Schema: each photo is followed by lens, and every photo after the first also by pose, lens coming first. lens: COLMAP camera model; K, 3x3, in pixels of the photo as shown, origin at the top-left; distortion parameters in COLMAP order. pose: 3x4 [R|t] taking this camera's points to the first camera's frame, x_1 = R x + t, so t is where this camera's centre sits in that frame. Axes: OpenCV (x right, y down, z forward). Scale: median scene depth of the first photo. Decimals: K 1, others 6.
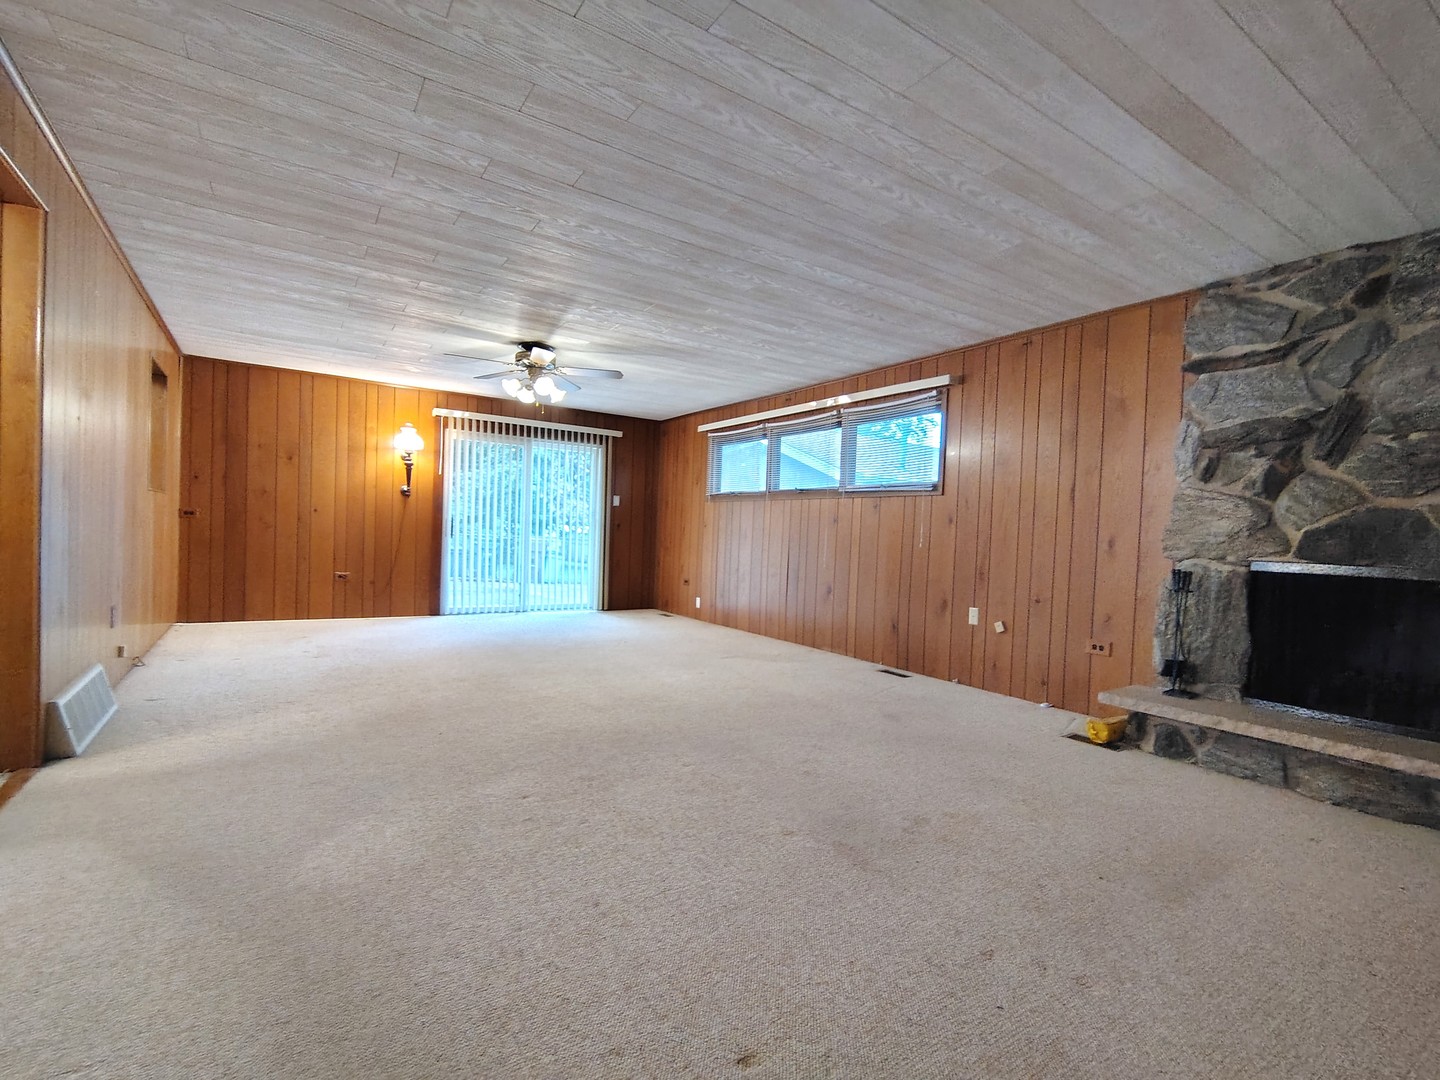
lens RADIAL K [[668.2, 0, 723.7], [0, 668.2, 547.9], [0, 0, 1]] dist [0.000255, -0.000123]
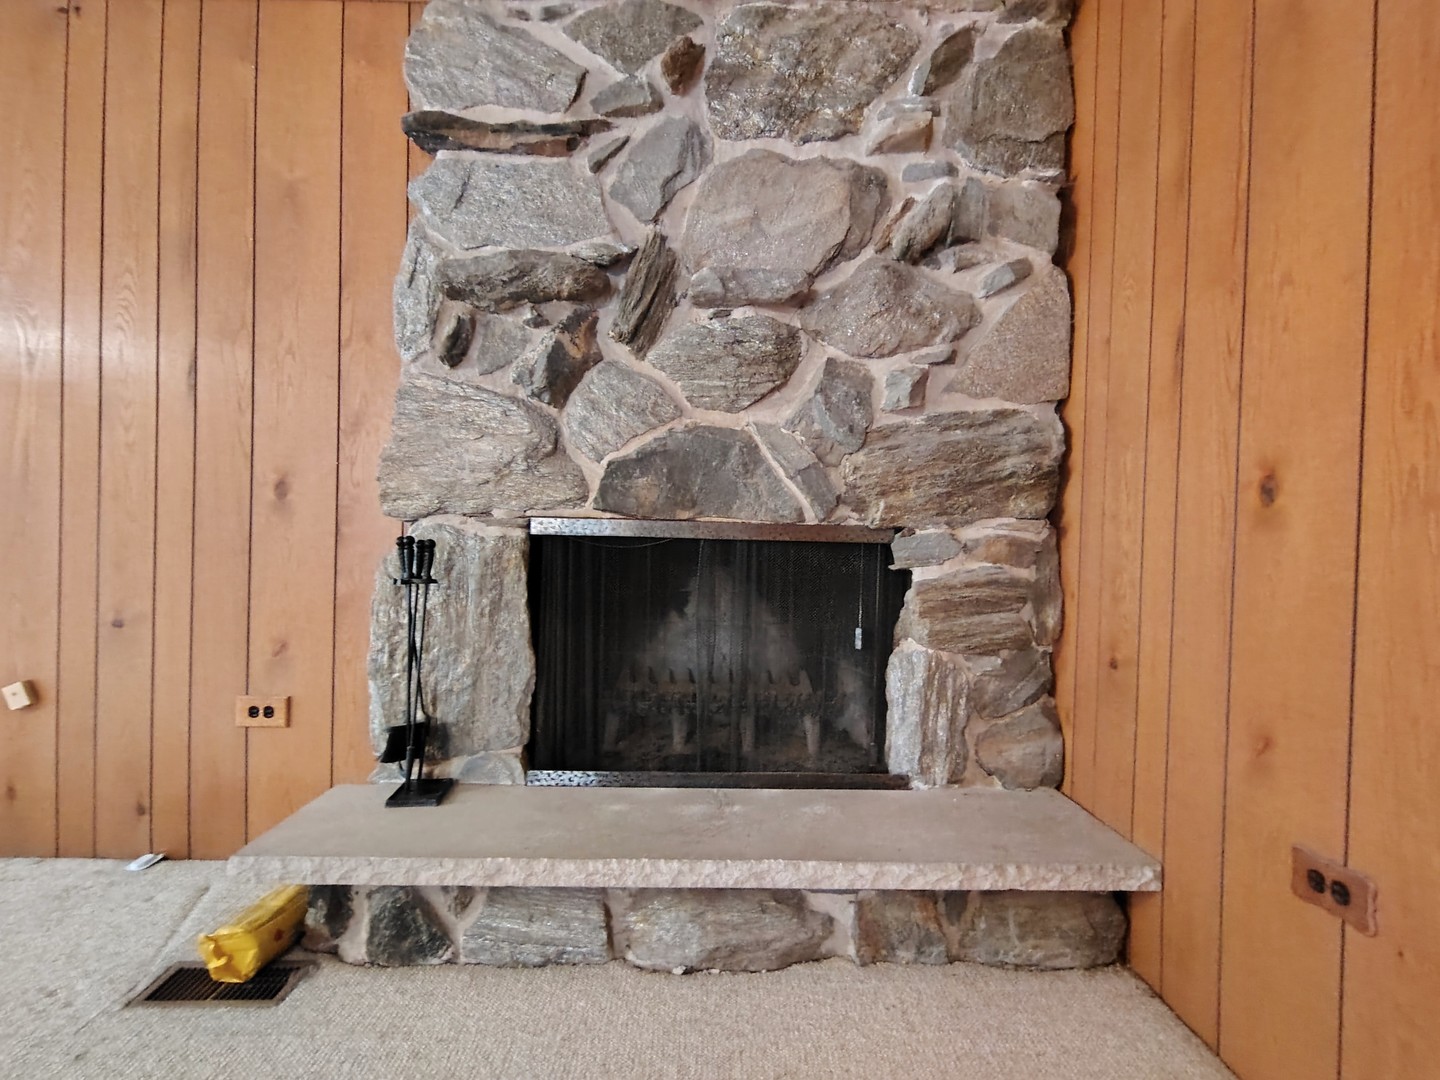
lens RADIAL K [[668.2, 0, 723.7], [0, 668.2, 547.9], [0, 0, 1]] dist [0.000255, -0.000123]
pose [[0.531424, -0.041636, 0.846082, 0.412452], [0.014753, 0.999095, 0.039900, 0.025483], [-0.846977, -0.008722, 0.531558, 0.579090]]
